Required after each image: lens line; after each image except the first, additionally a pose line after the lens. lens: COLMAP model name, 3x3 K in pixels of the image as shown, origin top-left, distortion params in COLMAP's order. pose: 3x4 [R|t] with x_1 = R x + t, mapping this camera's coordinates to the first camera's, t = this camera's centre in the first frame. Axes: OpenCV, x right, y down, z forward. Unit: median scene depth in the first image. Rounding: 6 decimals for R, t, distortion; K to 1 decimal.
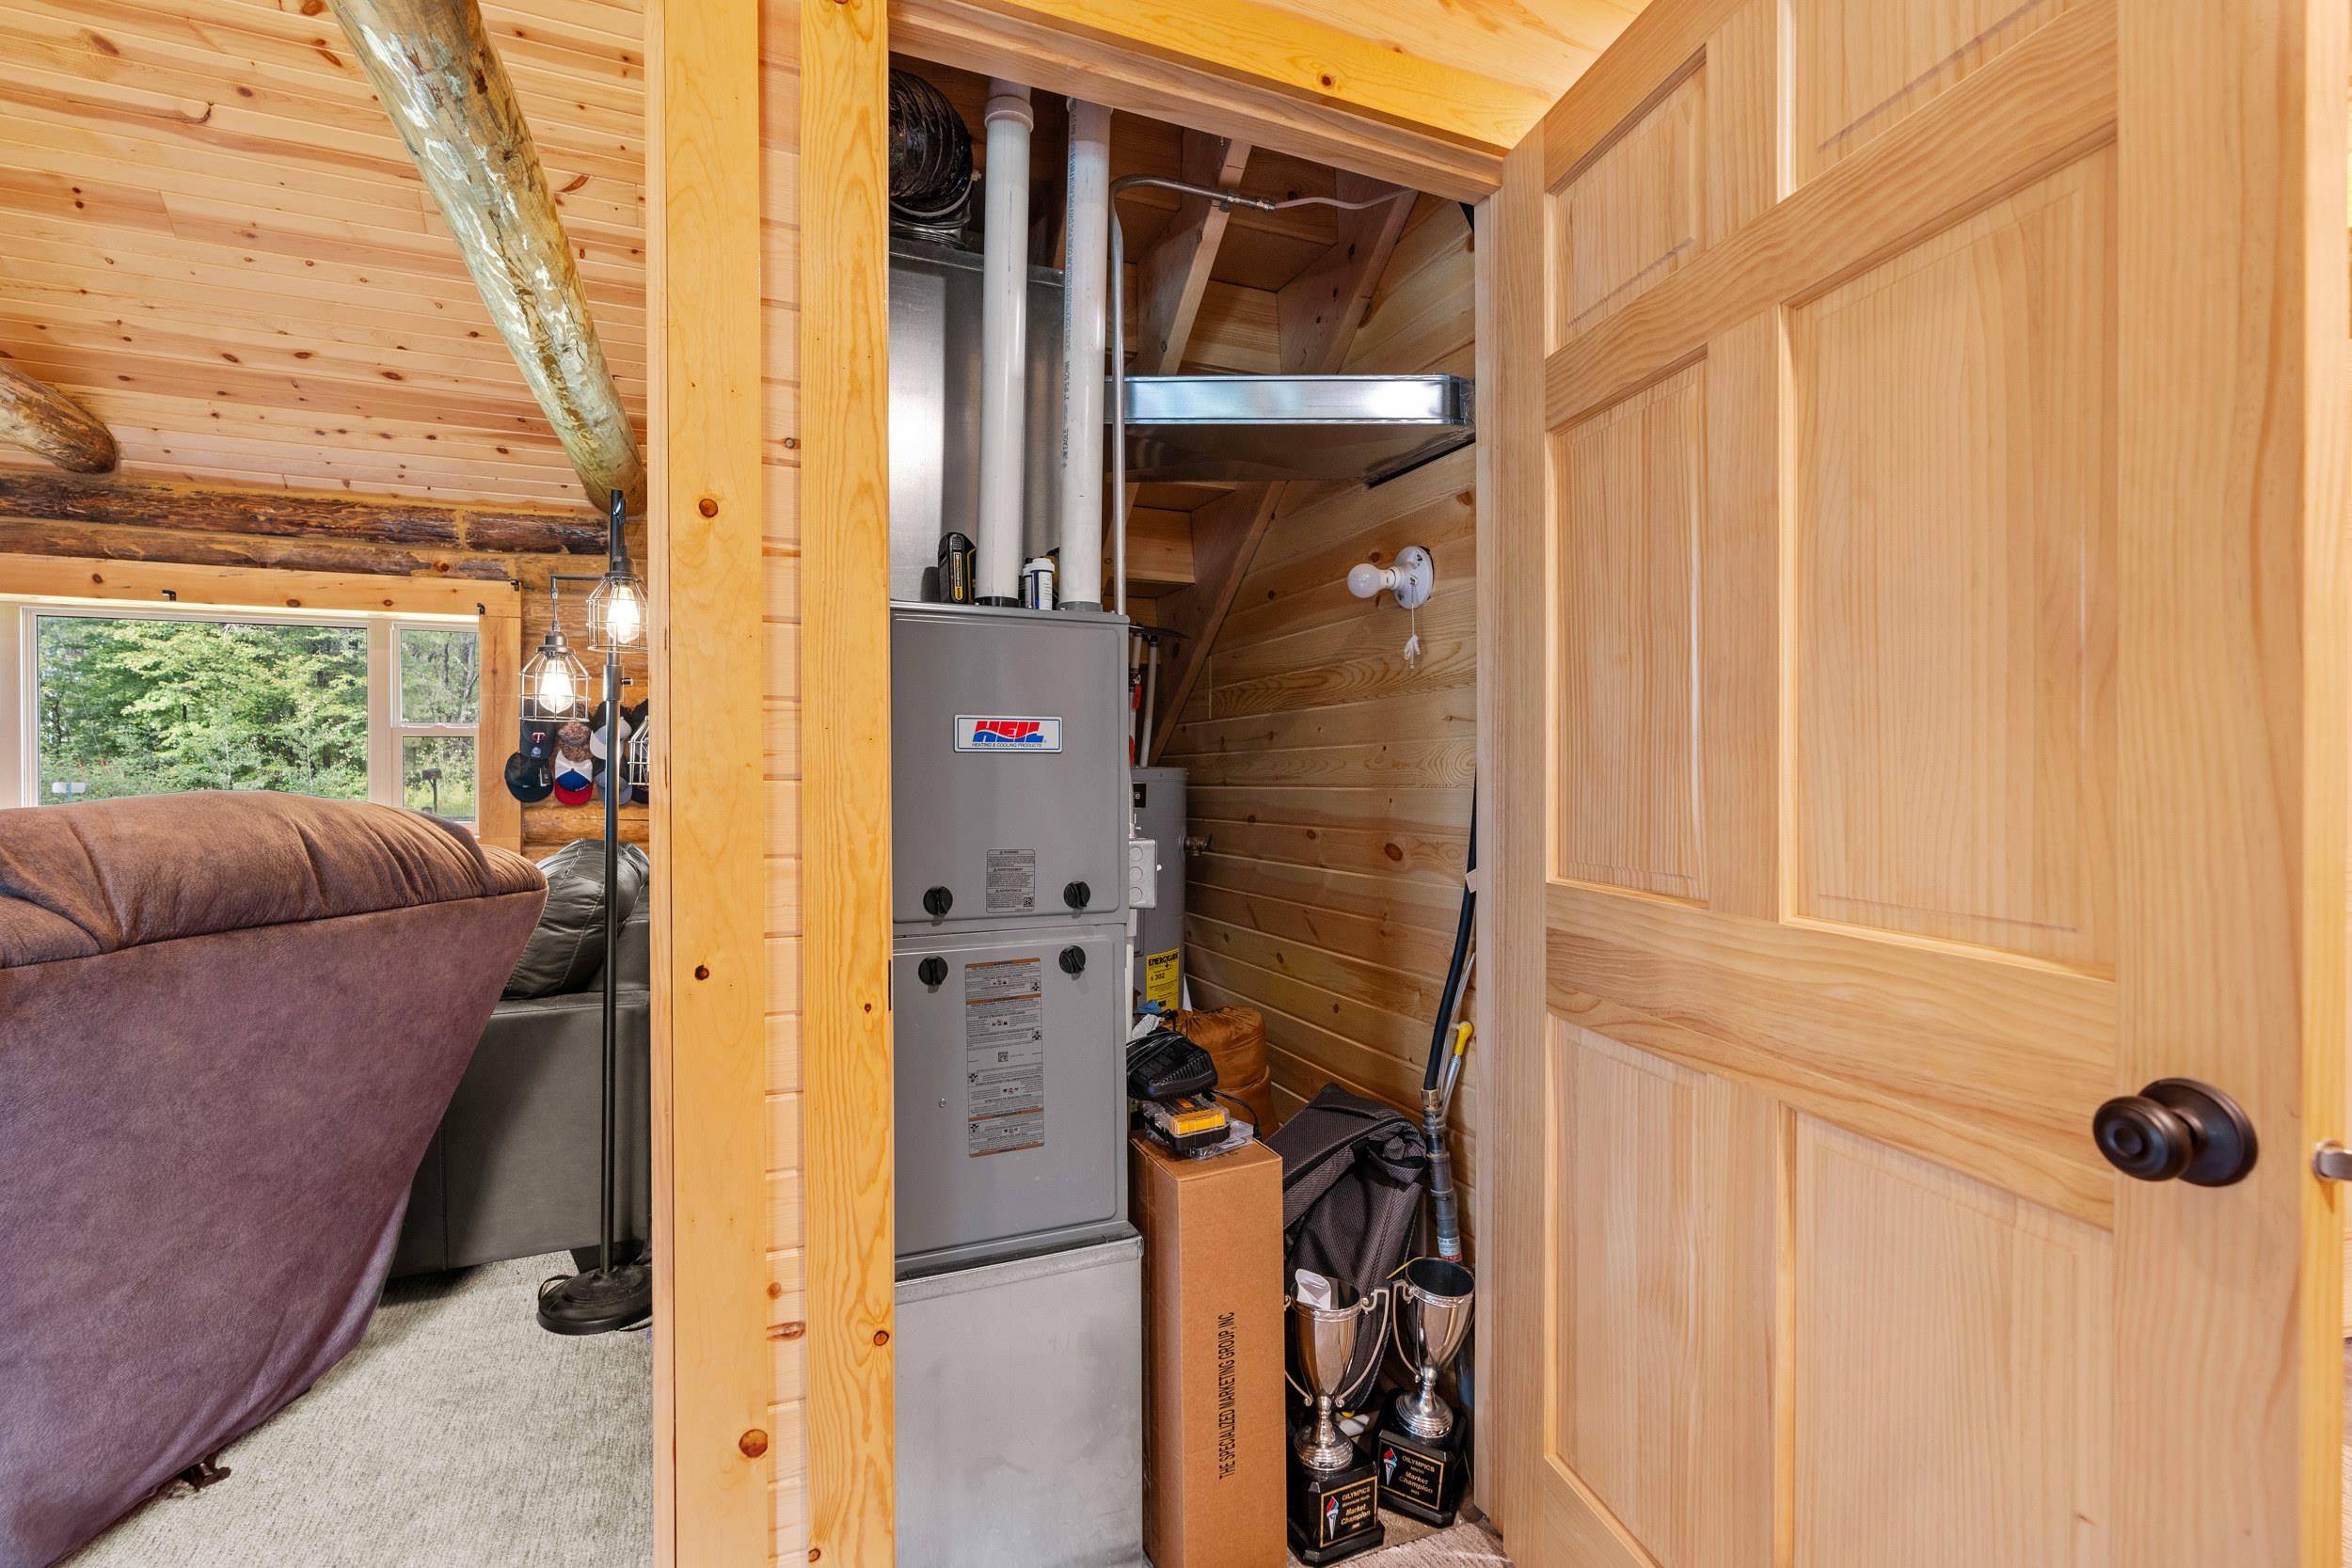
lens RADIAL K [[1058.8, 0, 1164.1], [0, 1058.8, 778.7], [0, 0, 1]] dist [-0.004642, 0.001732]
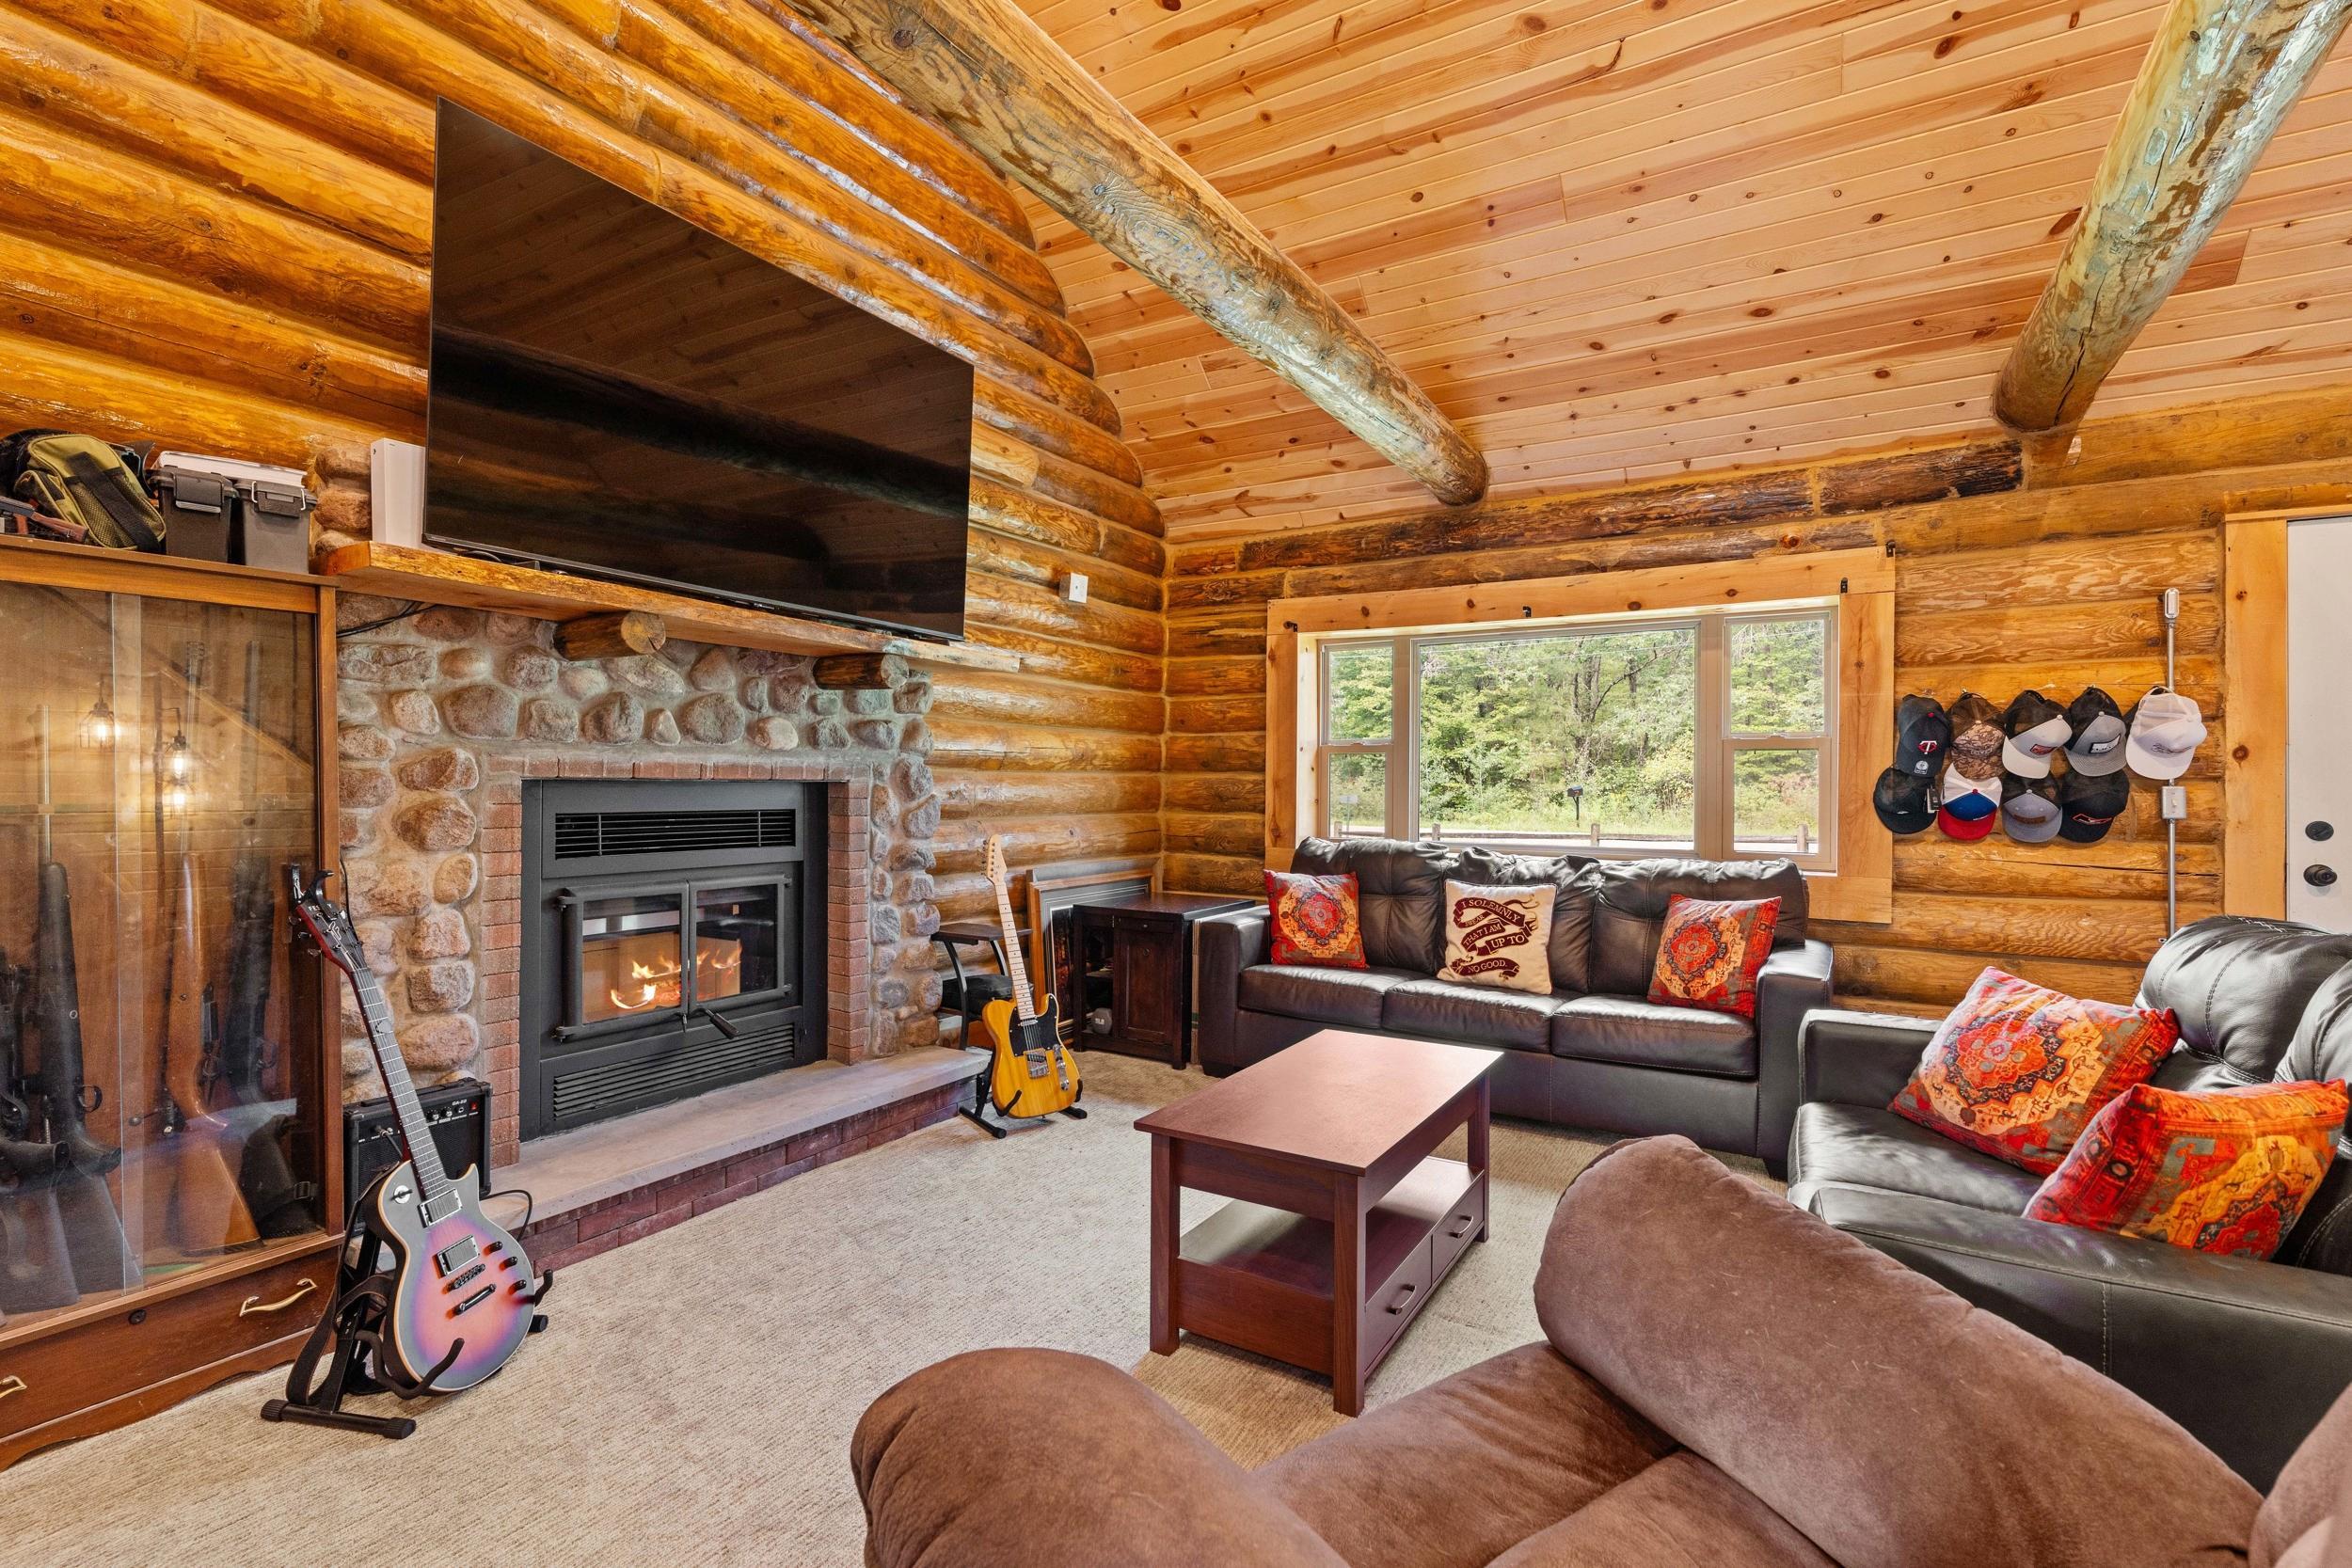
lens RADIAL K [[1073.5, 0, 1176.0], [0, 1073.5, 784.0], [0, 0, 1]] dist [0.003550, 0.000634]
pose [[0.590625, 0.003335, -0.806939, -0.293747], [-0.013702, 0.999889, -0.005896, -0.001536], [0.806830, 0.014539, 0.590605, 0.127880]]
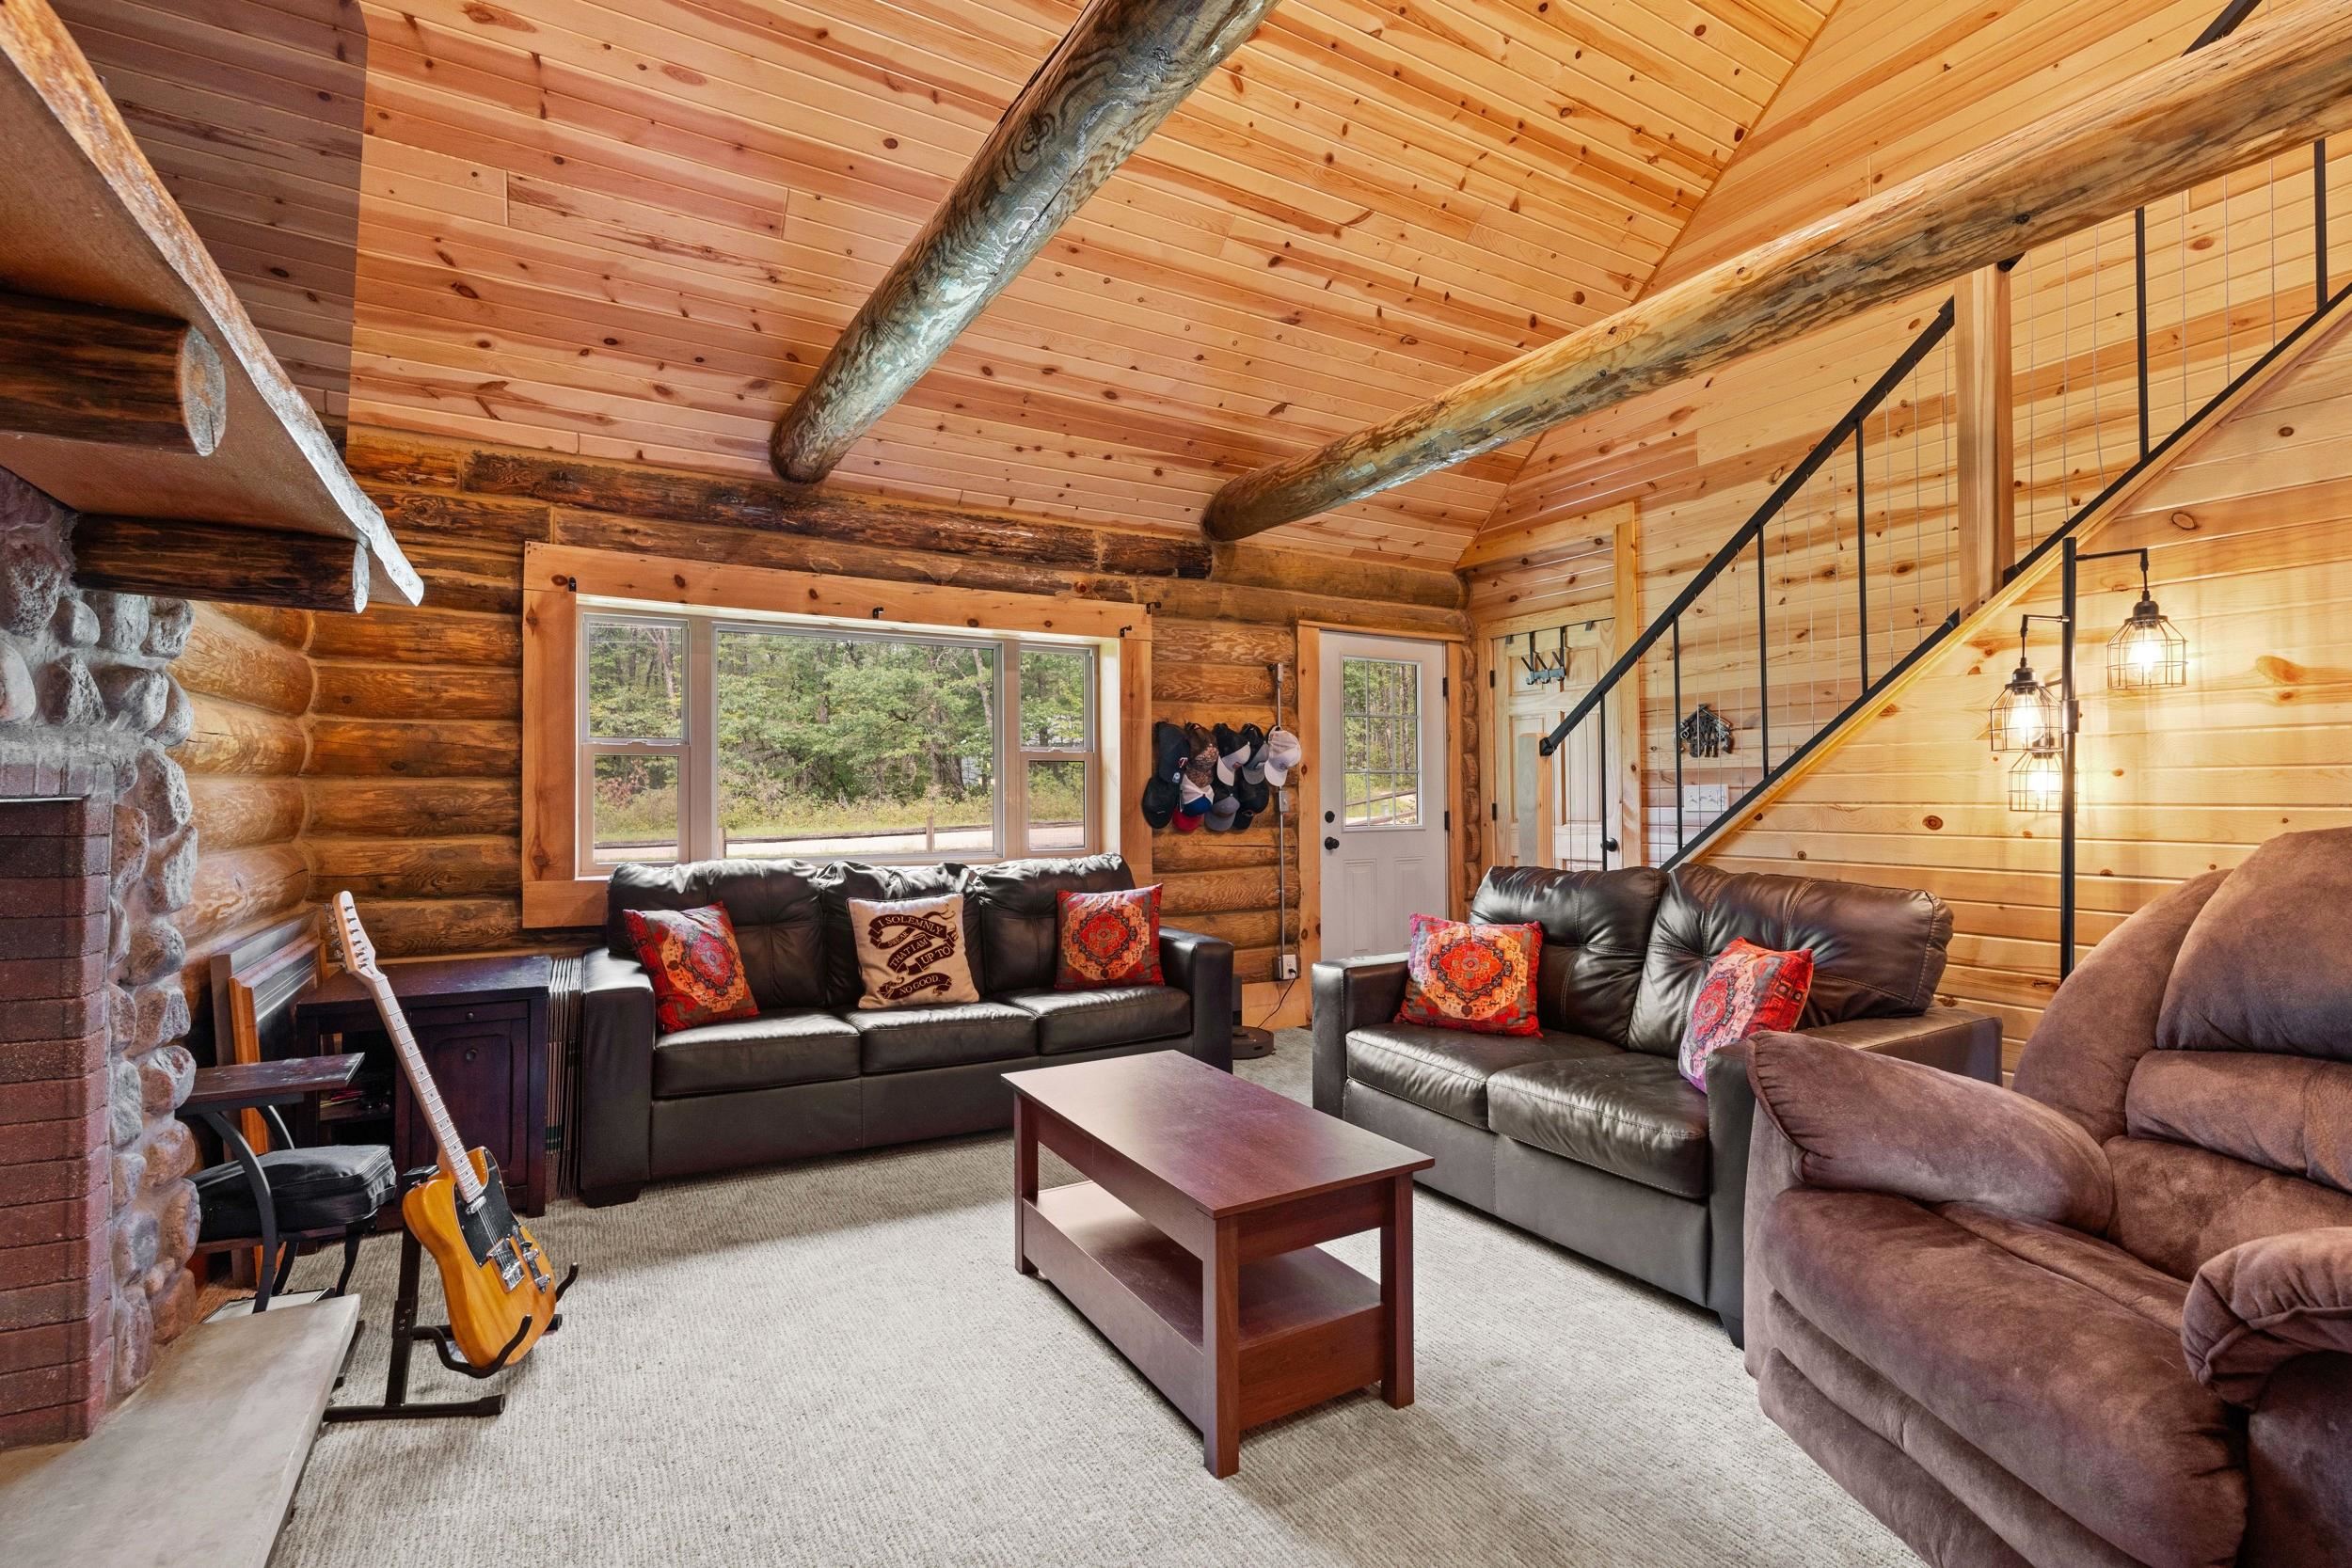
lens RADIAL K [[1061.9, 0, 1160.8], [0, 1061.9, 786.9], [0, 0, 1]] dist [-0.011805, 0.004695]
pose [[0.992153, -0.001224, 0.125021, -0.738768], [0.002887, 0.999910, -0.013120, -0.003246], [-0.124994, 0.013378, 0.992067, 0.018368]]
